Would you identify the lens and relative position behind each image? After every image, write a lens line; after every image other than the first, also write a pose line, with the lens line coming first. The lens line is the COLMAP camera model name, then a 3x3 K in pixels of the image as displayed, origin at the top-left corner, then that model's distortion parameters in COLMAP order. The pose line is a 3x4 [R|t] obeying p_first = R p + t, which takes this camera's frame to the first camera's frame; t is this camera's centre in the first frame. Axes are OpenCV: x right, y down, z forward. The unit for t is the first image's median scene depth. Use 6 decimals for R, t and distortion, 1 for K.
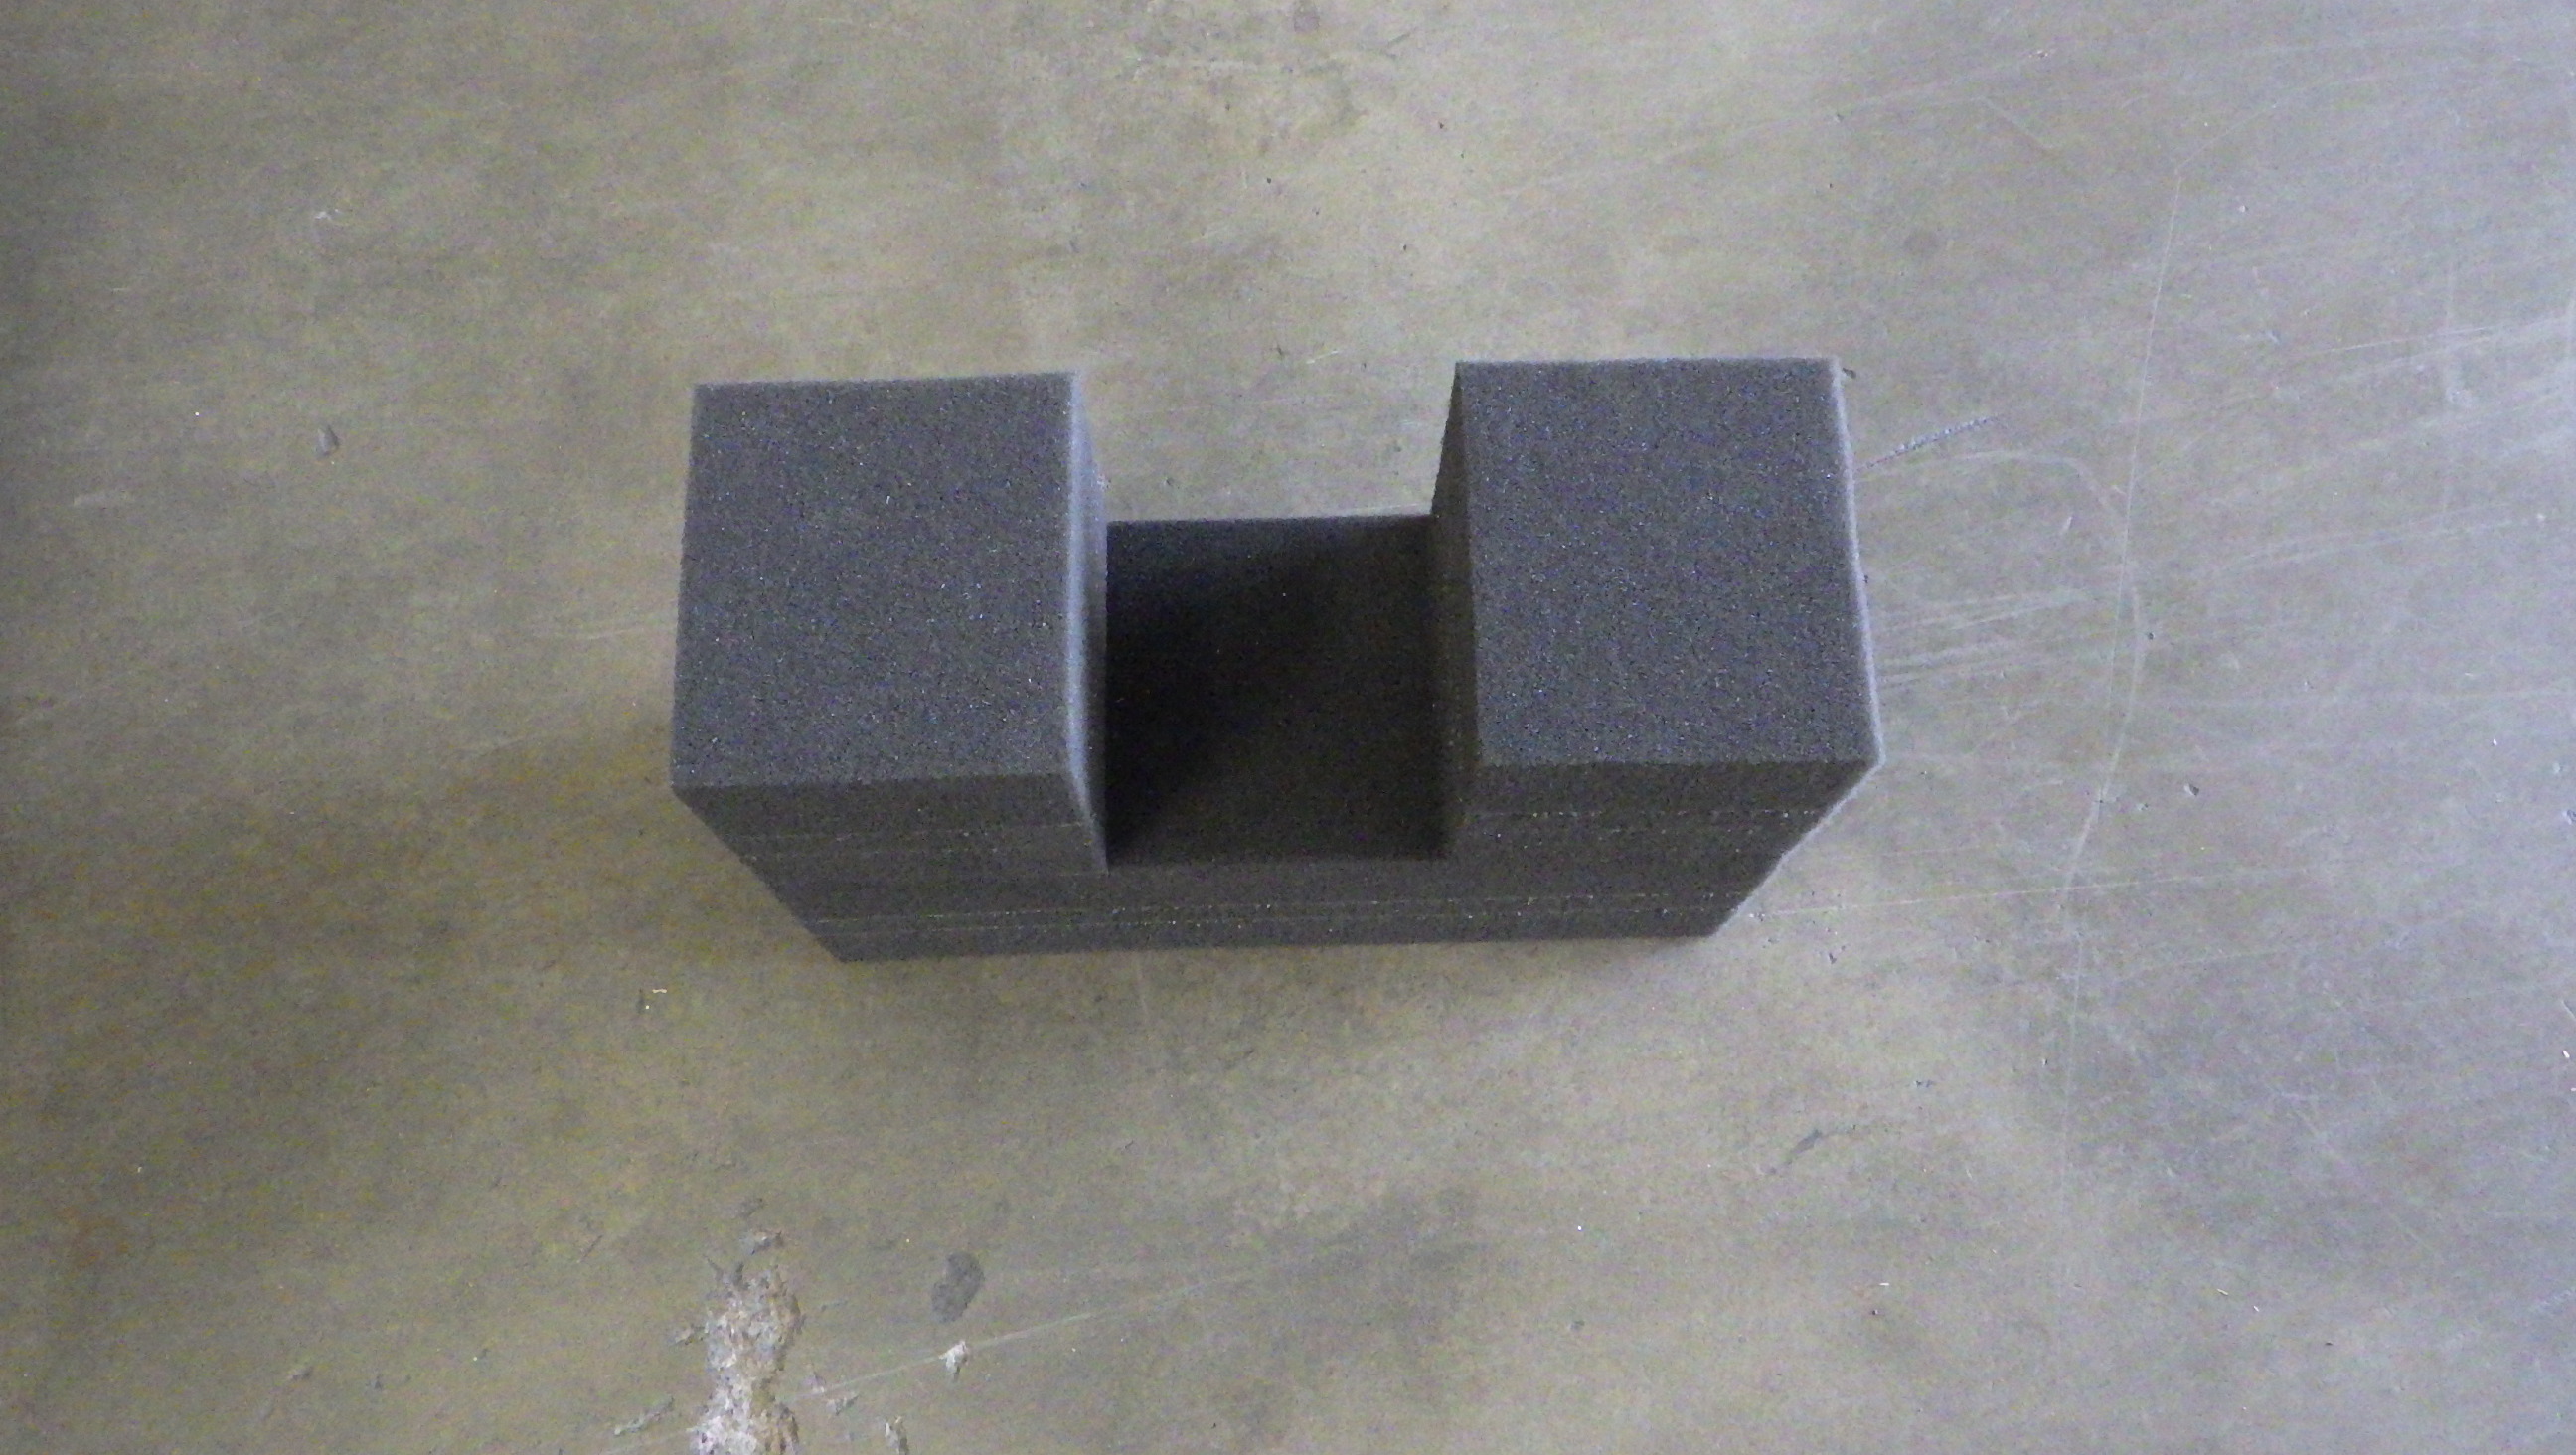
lens RADIAL K [[2161.4, 0, 1291.2], [0, 2161.4, 716.7], [0, 0, 1]] dist [-0.000536, 0.001844]
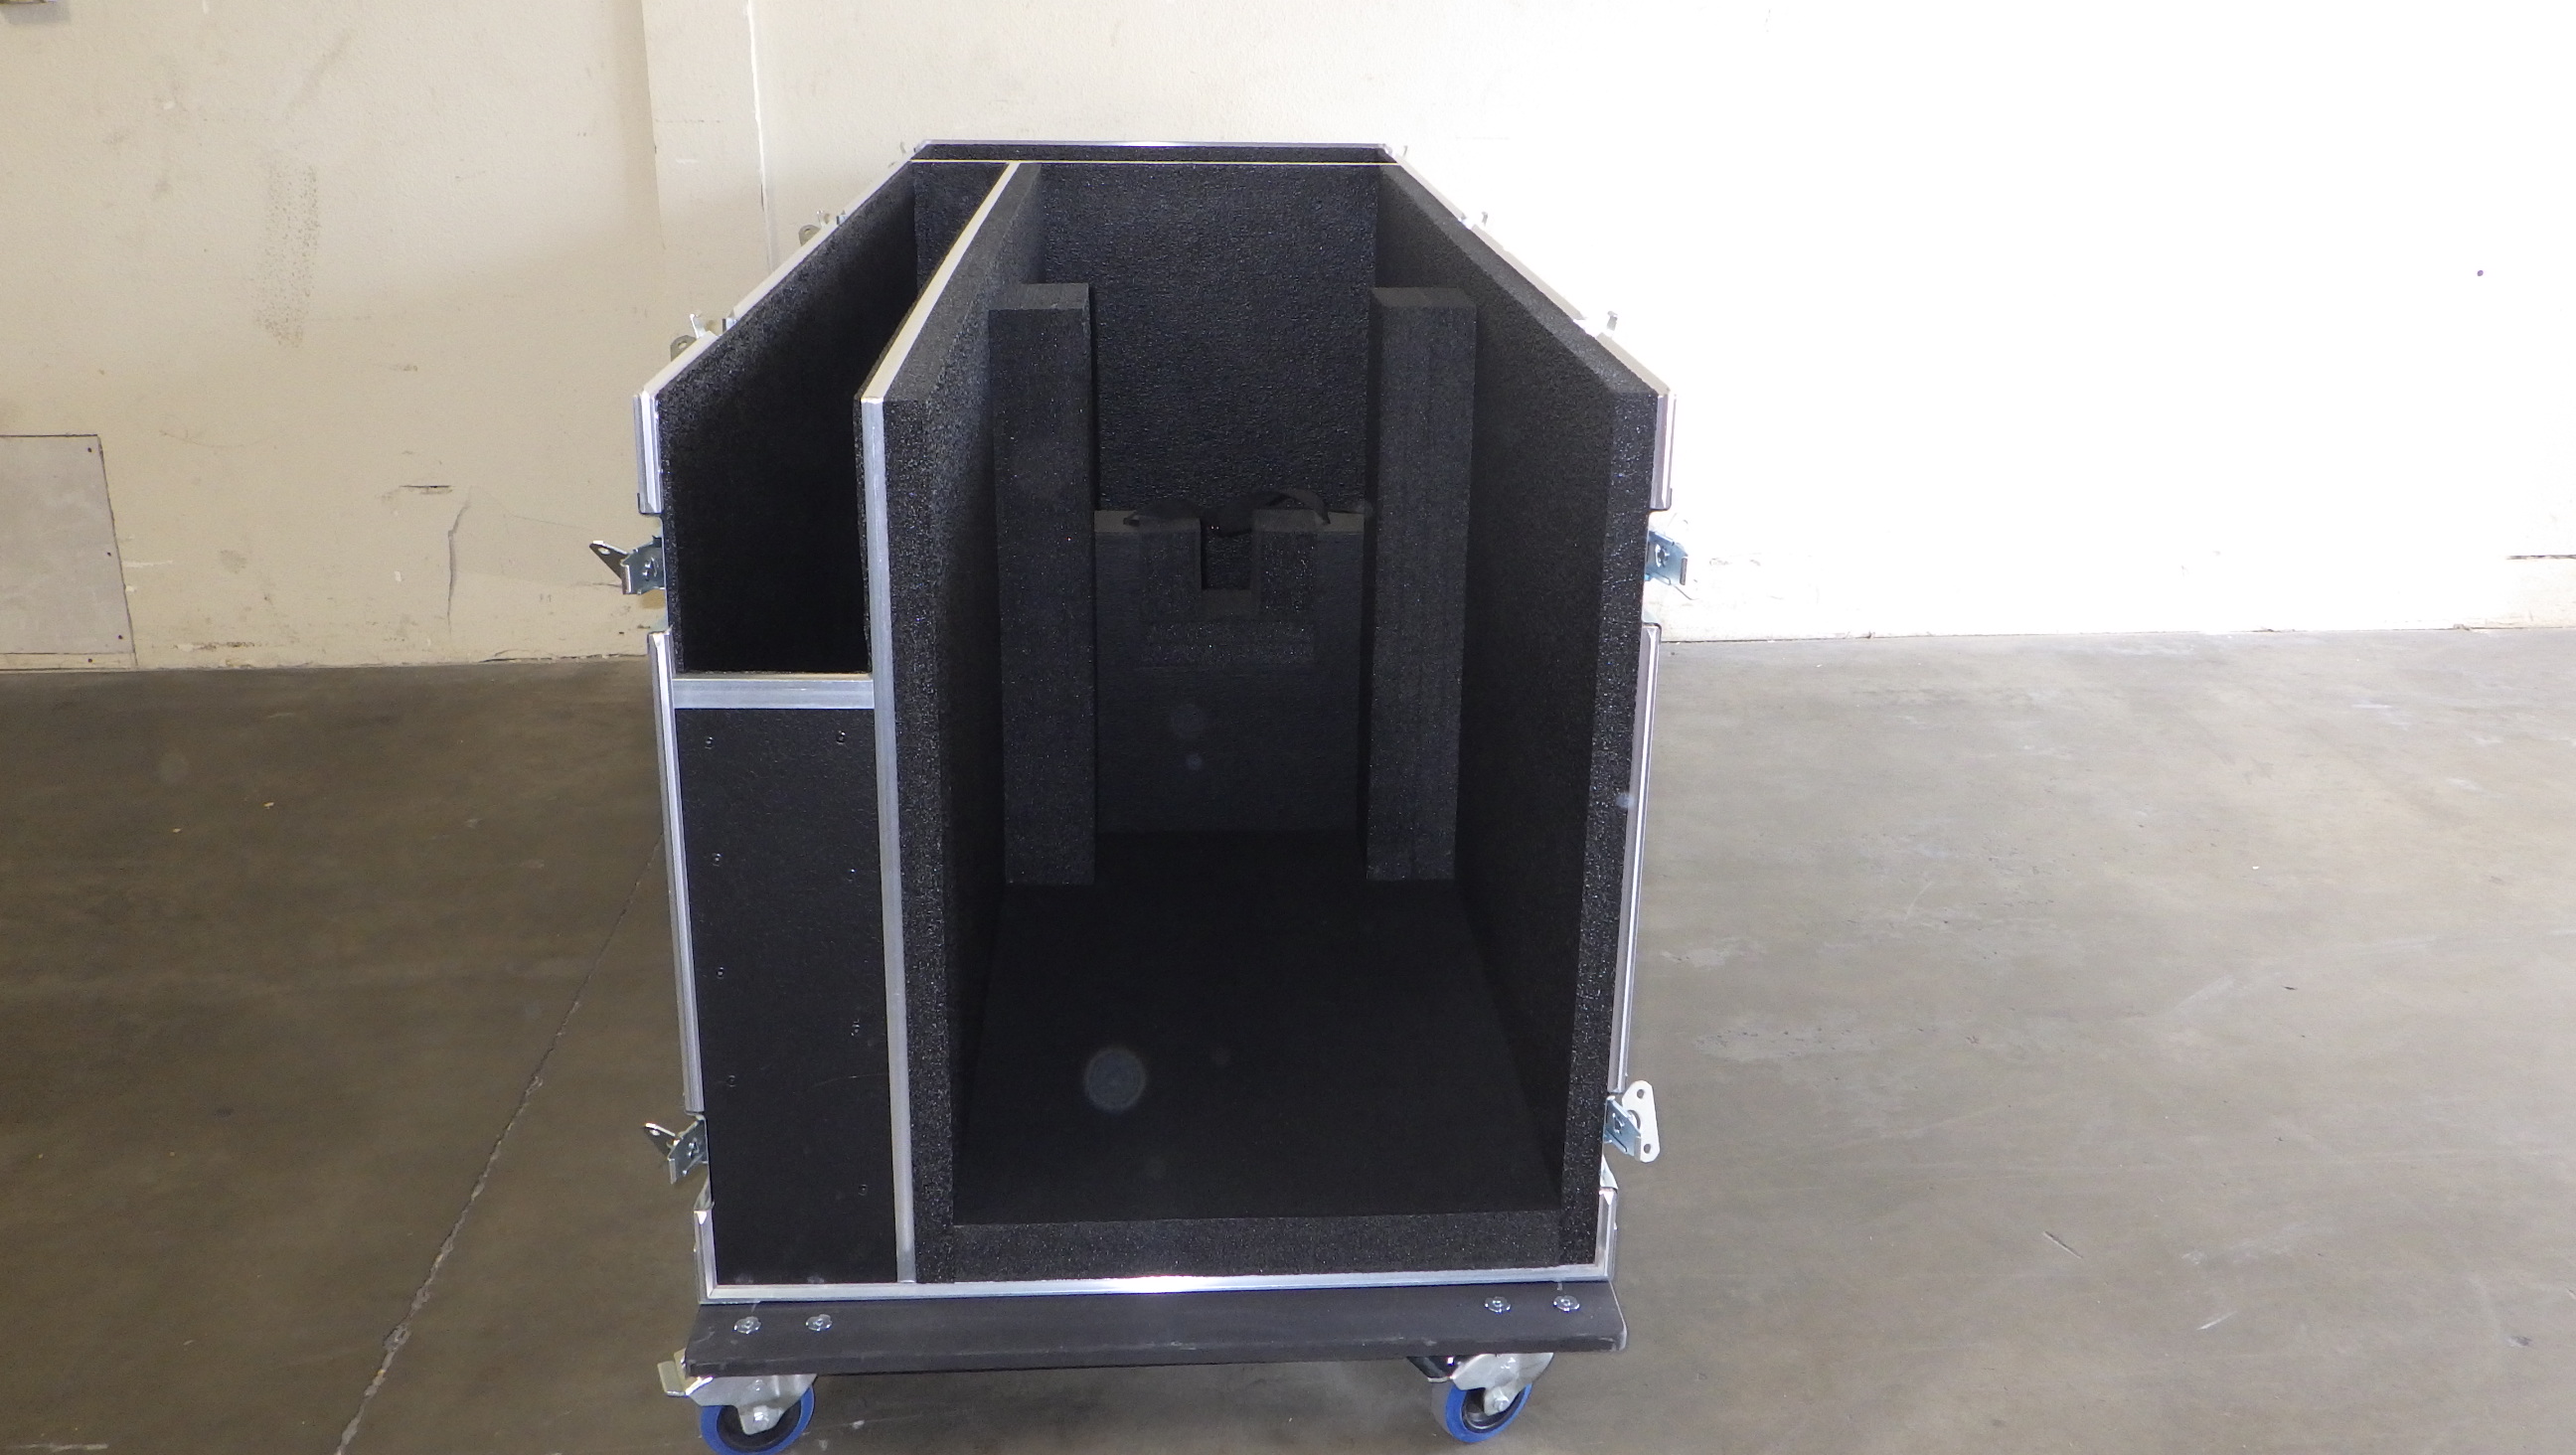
lens RADIAL K [[2161.4, 0, 1290.7], [0, 2161.4, 701.6], [0, 0, 1]] dist [-0.000536, 0.001844]
pose [[0.998201, 0.027399, -0.053321, 0.360785], [-0.058816, 0.619678, -0.782649, 1.445593], [0.011598, 0.784378, 0.620175, -0.883569]]
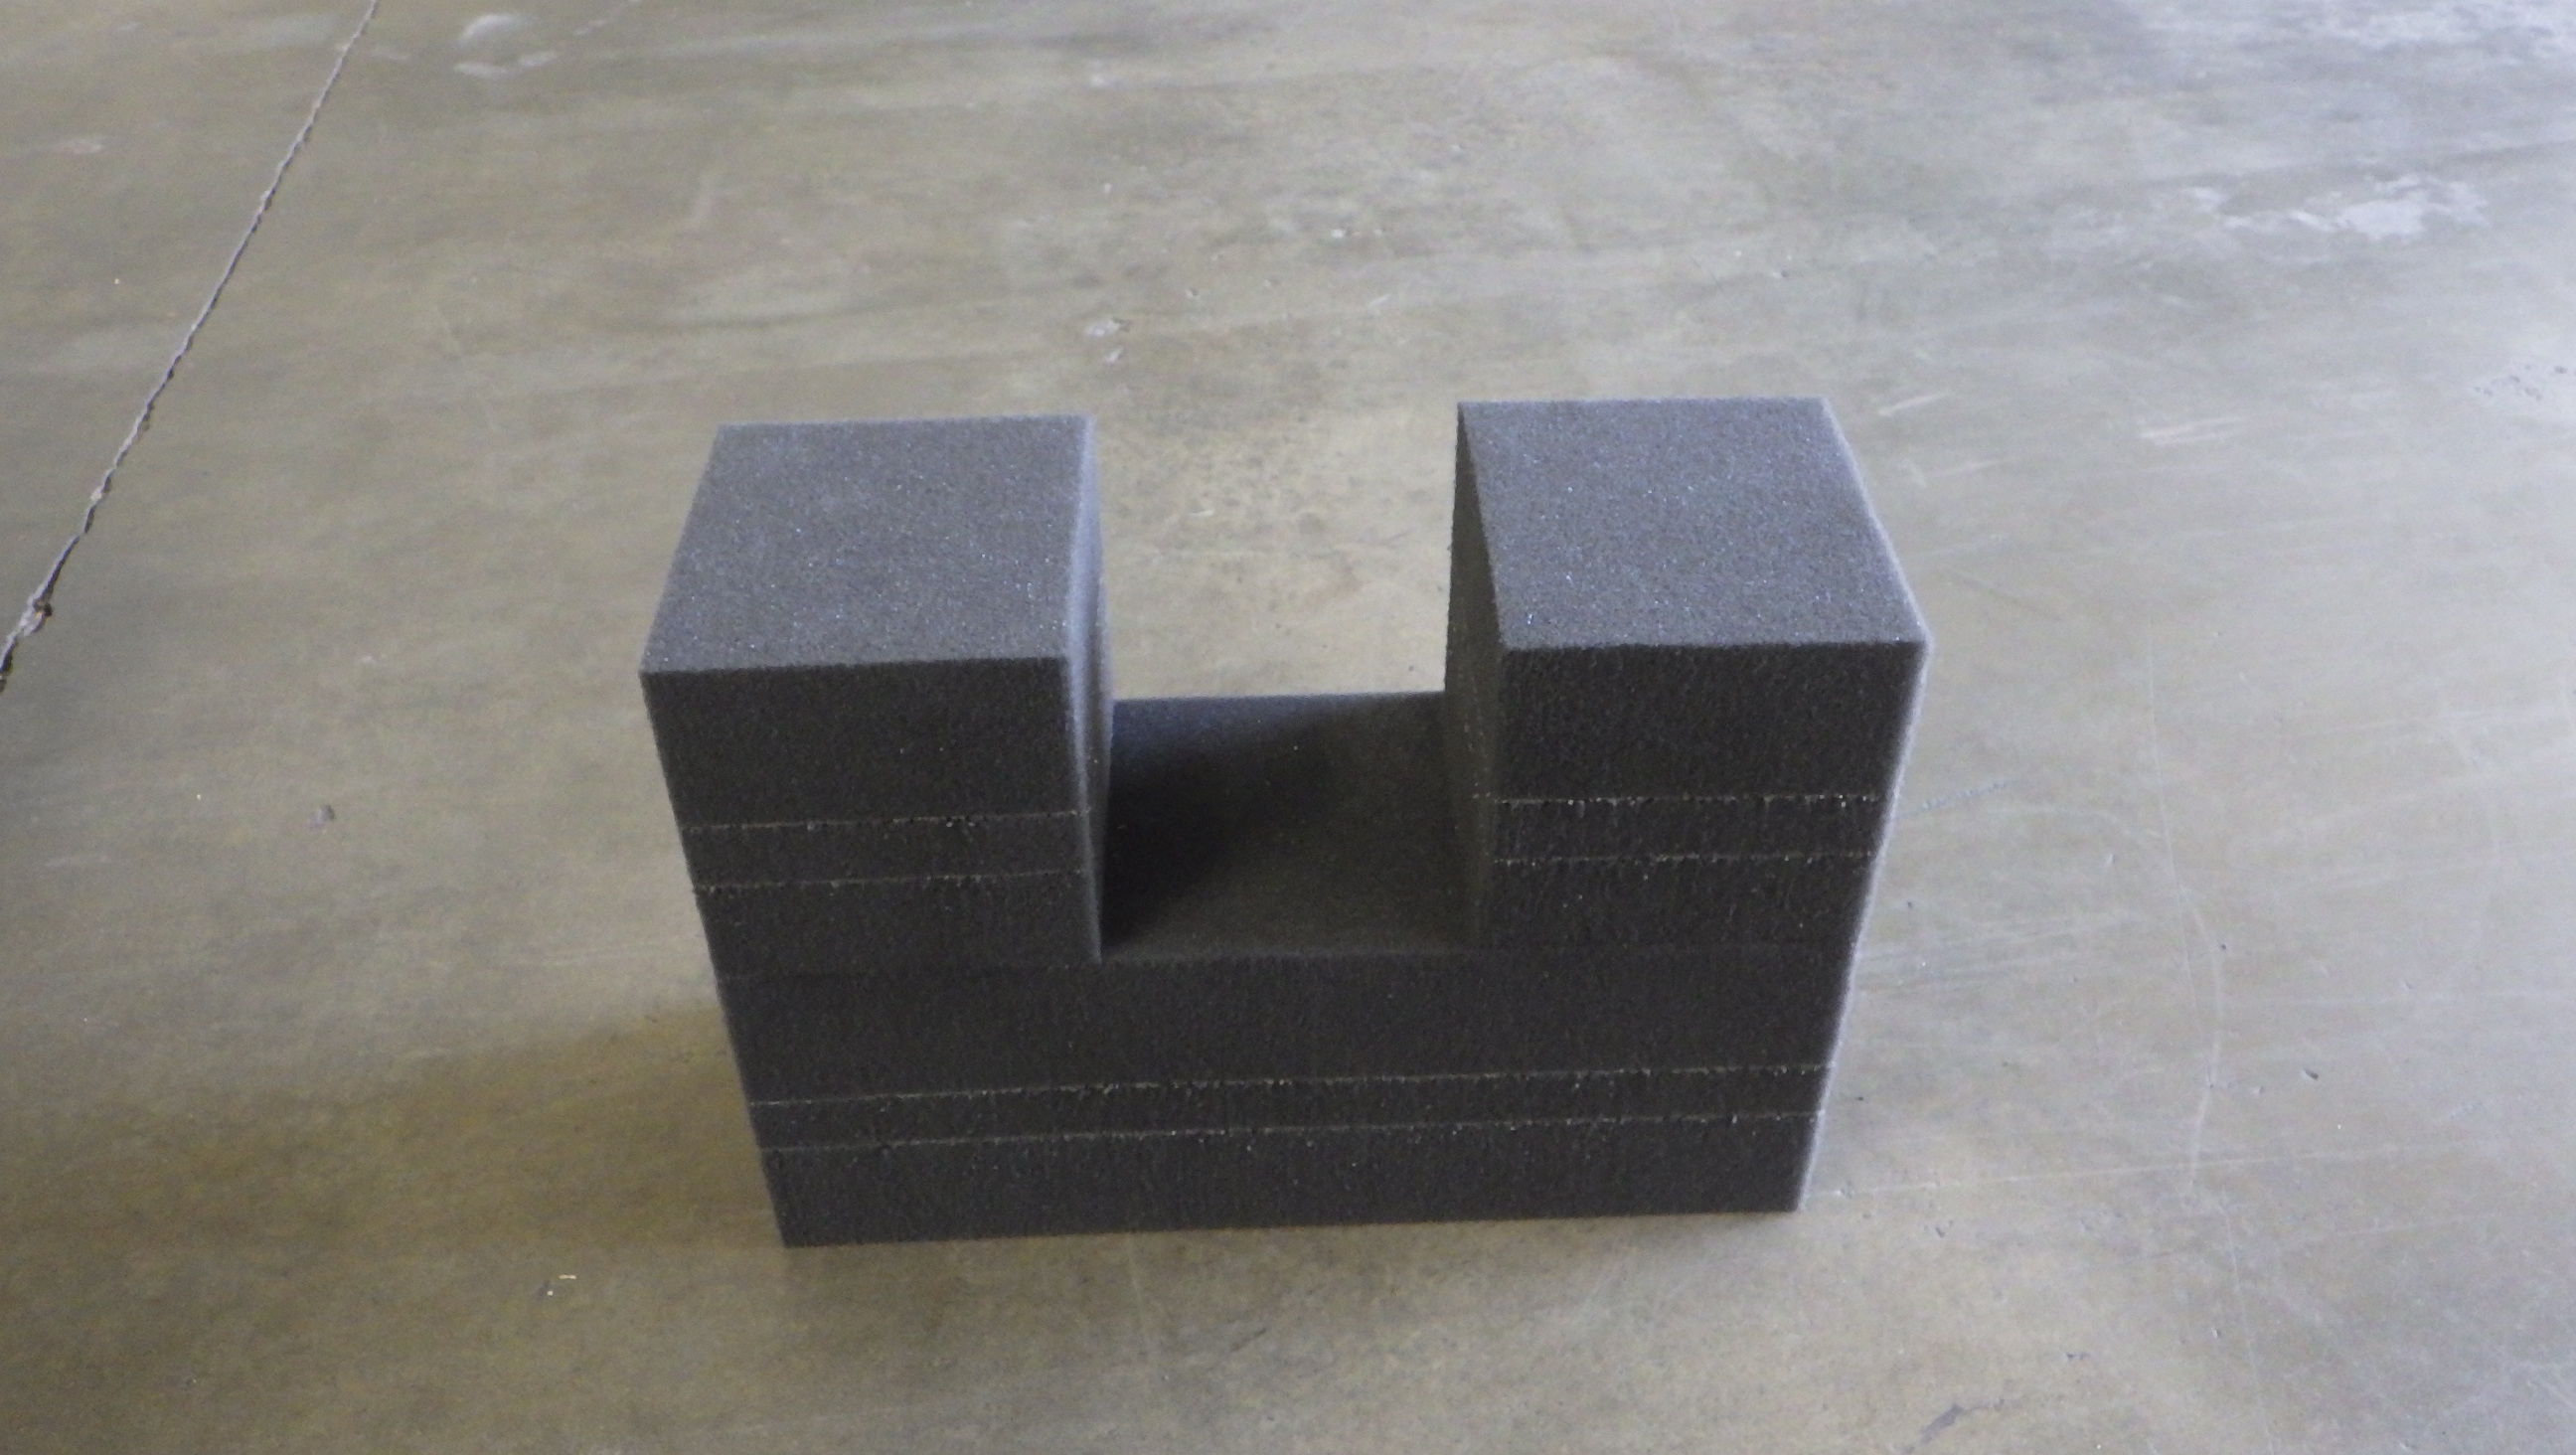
lens RADIAL K [[2161.4, 0, 1288.2], [0, 2161.4, 694.6], [0, 0, 1]] dist [-0.000536, 0.001844]
pose [[0.999919, -0.012422, -0.002646, -0.003338], [0.008885, 0.833063, -0.553106, 0.405369], [0.009075, 0.553038, 0.833107, 0.165021]]
